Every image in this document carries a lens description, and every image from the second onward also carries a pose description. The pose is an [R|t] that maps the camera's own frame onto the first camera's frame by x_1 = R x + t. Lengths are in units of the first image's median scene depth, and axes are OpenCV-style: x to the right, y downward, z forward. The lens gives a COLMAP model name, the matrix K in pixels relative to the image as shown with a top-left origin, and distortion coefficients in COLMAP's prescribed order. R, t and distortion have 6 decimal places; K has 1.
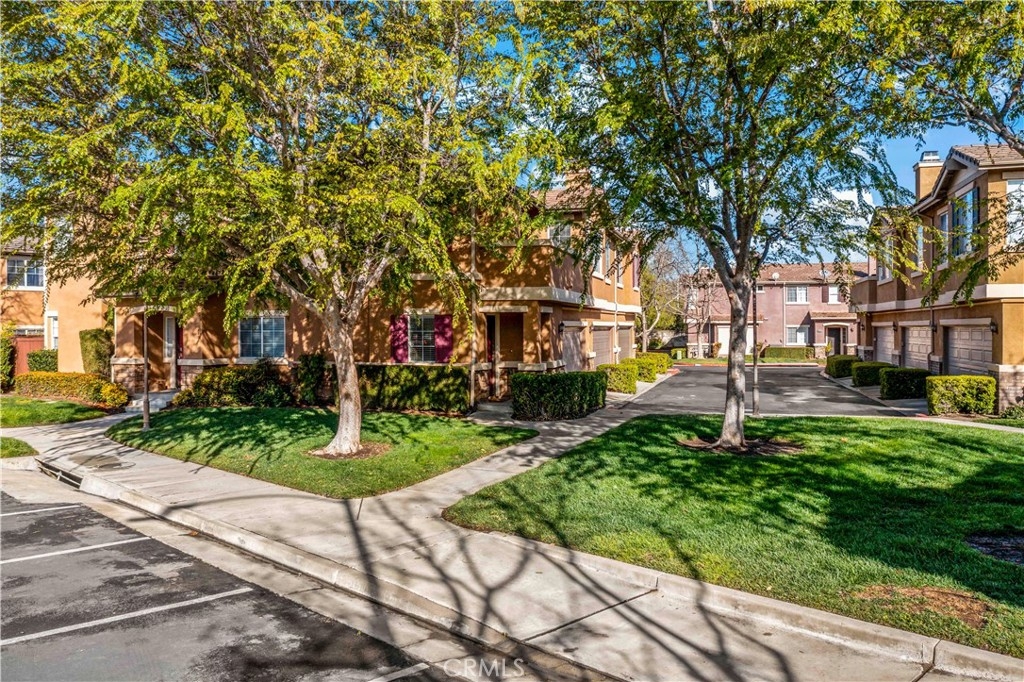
lens RADIAL K [[828.7, 0, 540.2], [0, 828.7, 340.6], [0, 0, 1]] dist [-0.012411, 0.007801]
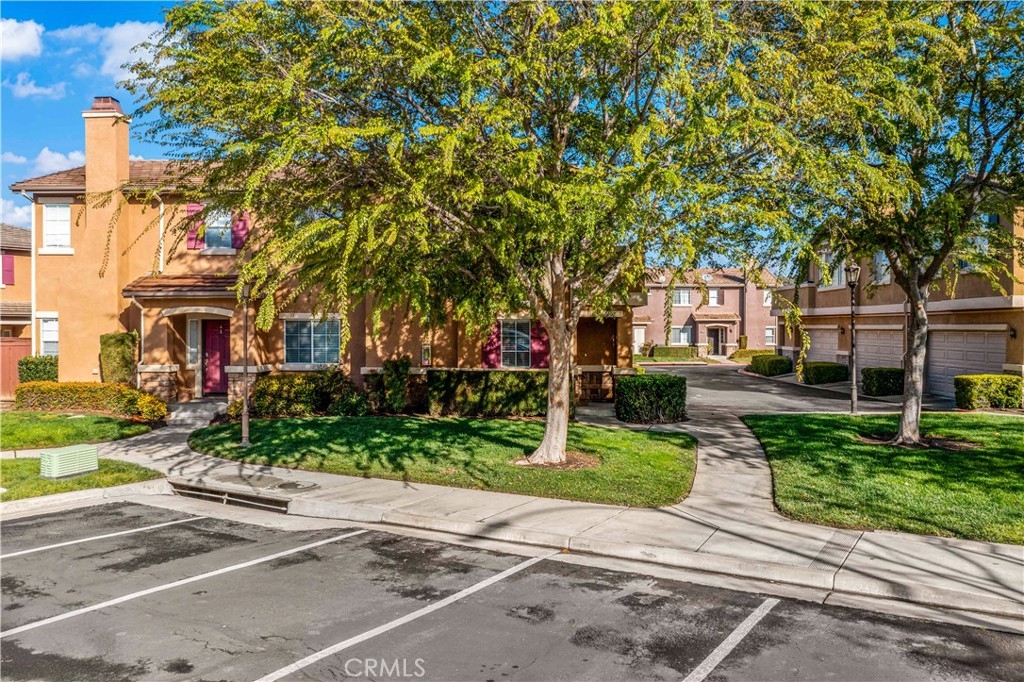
lens RADIAL K [[828.7, 0, 540.2], [0, 828.7, 340.6], [0, 0, 1]] dist [-0.012411, 0.007801]
pose [[0.969691, -0.001498, 0.244330, -0.368284], [0.000871, 0.999996, 0.002675, -0.008452], [-0.244334, -0.002381, 0.969688, 0.036176]]
